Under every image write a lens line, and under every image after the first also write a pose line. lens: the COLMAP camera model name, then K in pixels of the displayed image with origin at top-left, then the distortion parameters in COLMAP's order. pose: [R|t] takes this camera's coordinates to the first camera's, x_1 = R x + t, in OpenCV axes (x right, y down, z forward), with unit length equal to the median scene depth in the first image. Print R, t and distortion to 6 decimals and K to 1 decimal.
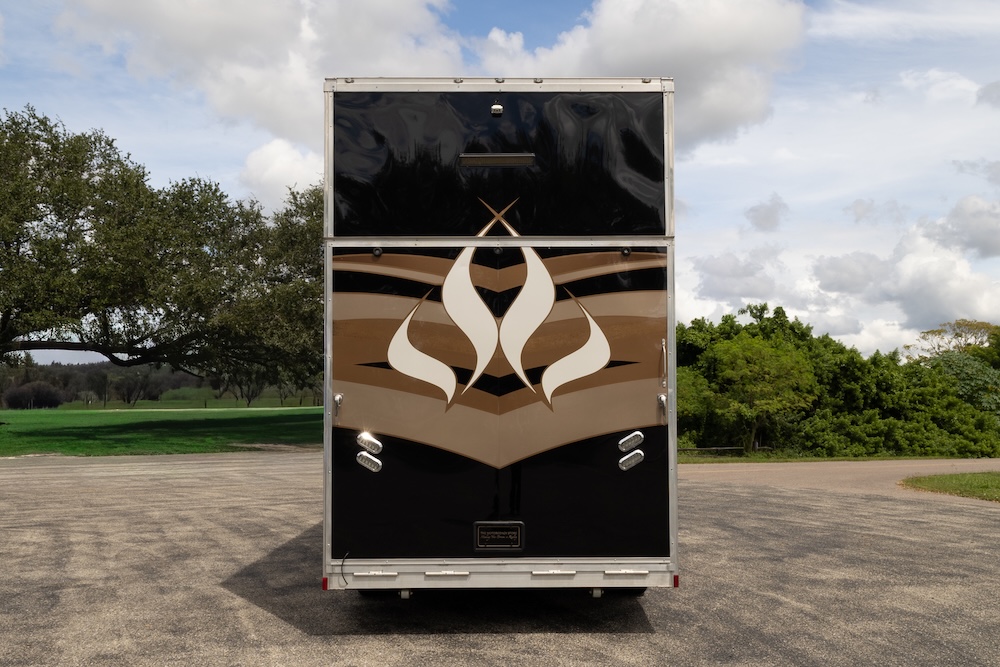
lens RADIAL K [[926.5, 0, 513.3], [0, 926.5, 362.3], [0, 0, 1]] dist [0.013952, 0.003607]
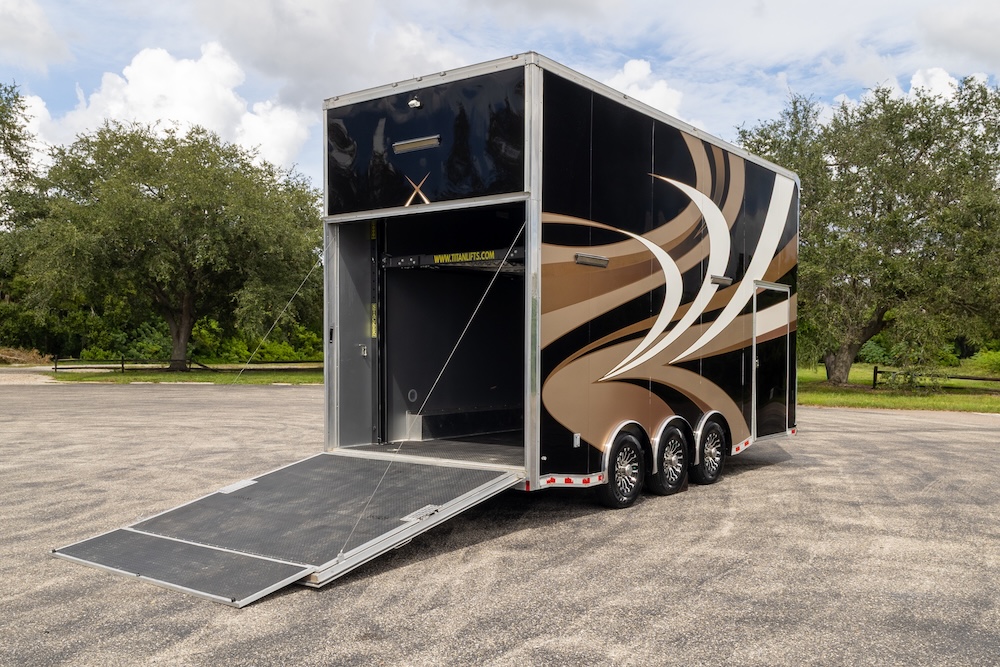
lens RADIAL K [[947.5, 0, 469.6], [0, 947.5, 366.7], [0, 0, 1]] dist [0.016595, 0.003000]
pose [[0.775464, 0.019577, -0.631088, 0.225089], [0.024106, 0.997872, 0.060576, 0.002376], [0.630931, -0.062188, 0.773342, 0.006030]]
